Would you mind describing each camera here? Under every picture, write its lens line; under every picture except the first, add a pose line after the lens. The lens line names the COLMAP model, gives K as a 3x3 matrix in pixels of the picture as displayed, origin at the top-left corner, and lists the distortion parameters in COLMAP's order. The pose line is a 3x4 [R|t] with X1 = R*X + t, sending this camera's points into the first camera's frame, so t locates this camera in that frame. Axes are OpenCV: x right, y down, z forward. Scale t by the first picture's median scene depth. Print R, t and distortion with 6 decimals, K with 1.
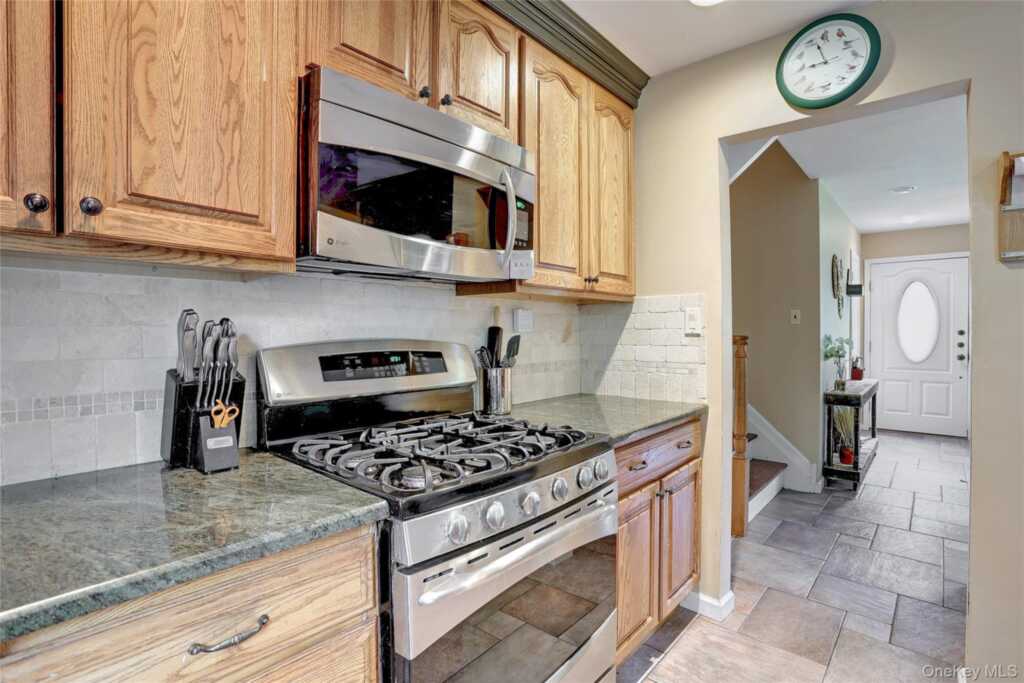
lens RADIAL K [[499.1, 0, 515.6], [0, 499.1, 335.1], [0, 0, 1]] dist [-0.057236, 0.015062]
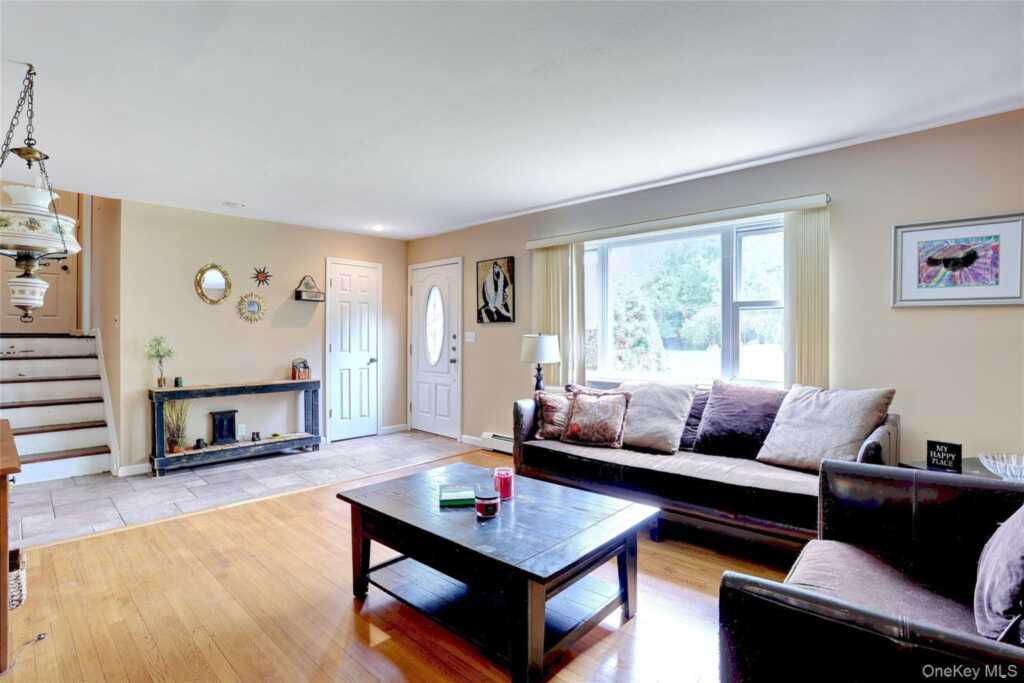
lens RADIAL K [[499.1, 0, 516.3], [0, 499.1, 340.4], [0, 0, 1]] dist [-0.057236, 0.015062]
pose [[0.999525, 0.002427, -0.030733, 3.535498], [-0.002374, 0.999996, 0.001764, 0.005544], [0.030737, -0.001690, 0.999526, -0.198026]]
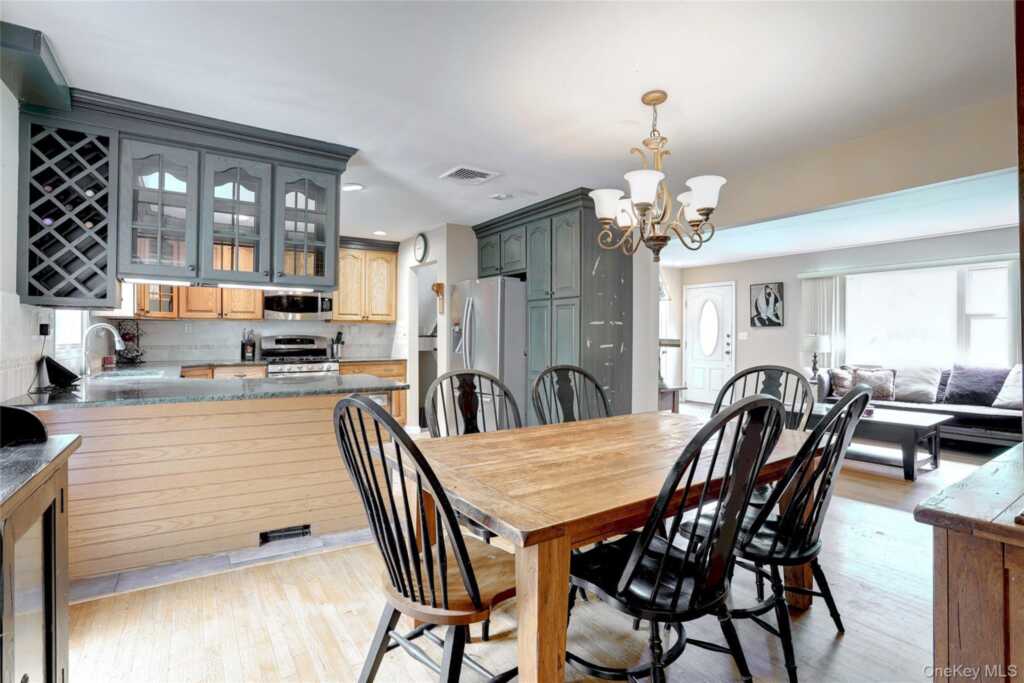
lens RADIAL K [[499.1, 0, 501.5], [0, 499.1, 336.4], [0, 0, 1]] dist [-0.057236, 0.015062]
pose [[0.962903, 0.002902, -0.269833, 2.180174], [-0.004597, 0.999973, -0.005651, 0.029911], [0.269809, 0.006681, 0.962891, -2.129421]]
